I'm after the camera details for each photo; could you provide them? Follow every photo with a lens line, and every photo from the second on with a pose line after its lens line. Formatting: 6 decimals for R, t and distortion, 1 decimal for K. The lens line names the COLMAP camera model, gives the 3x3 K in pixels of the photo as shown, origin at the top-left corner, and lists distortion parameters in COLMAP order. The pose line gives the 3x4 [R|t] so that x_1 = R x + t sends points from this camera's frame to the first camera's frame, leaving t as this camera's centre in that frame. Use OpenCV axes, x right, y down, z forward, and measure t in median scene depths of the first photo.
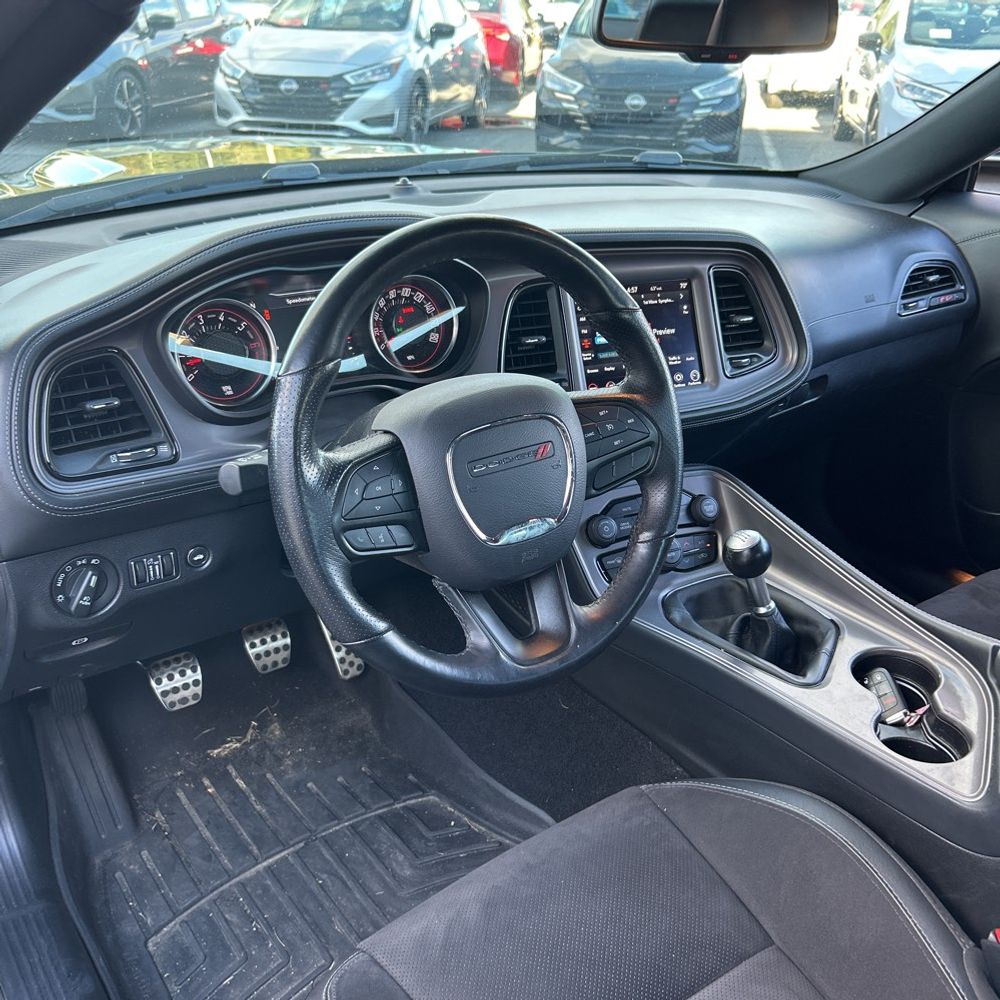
lens RADIAL K [[1009.6, 0, 499.6], [0, 1009.6, 503.6], [0, 0, 1]] dist [0.007919, 0.000000]
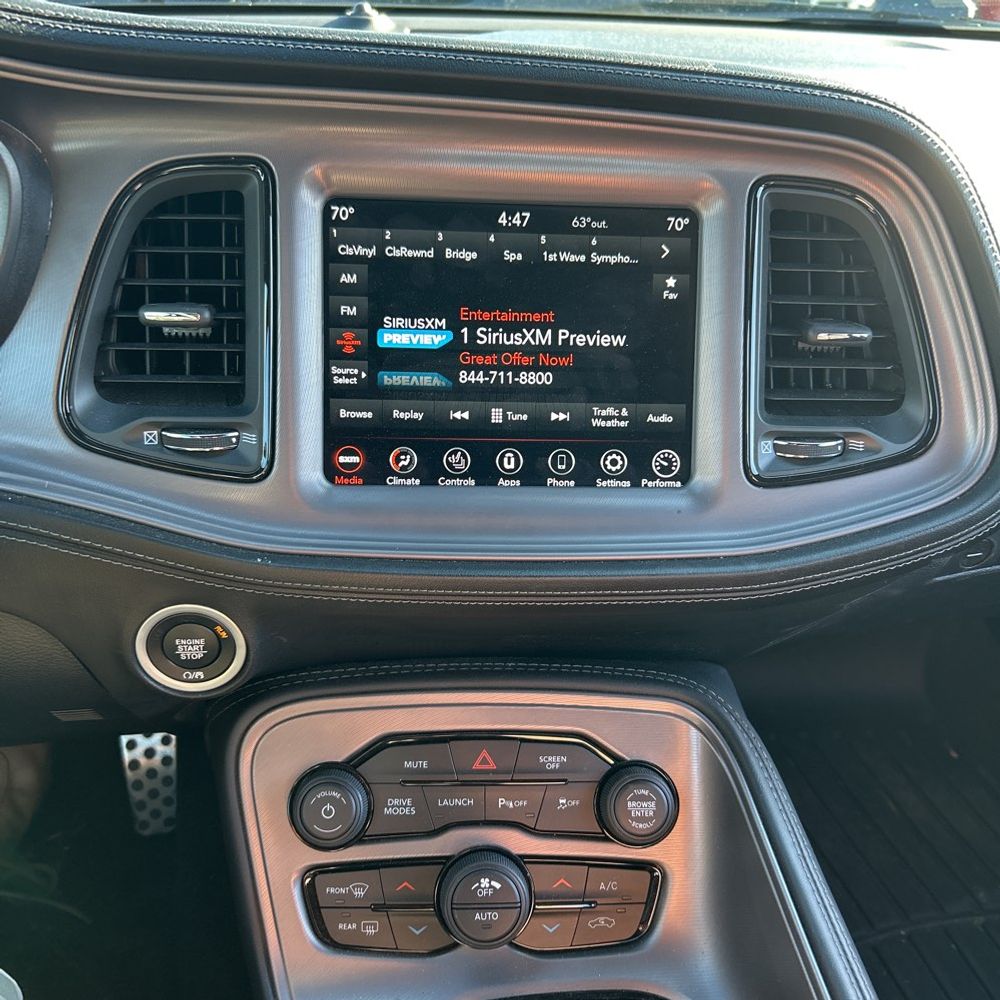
lens RADIAL K [[1009.6, 0, 499.9], [0, 1009.6, 499.8], [0, 0, 1]] dist [0.007919, 0.000000]
pose [[0.923237, 0.186059, -0.336177, 0.278832], [-0.174908, 0.982539, 0.063445, -0.132592], [0.342112, 0.000225, 0.939659, 0.649730]]
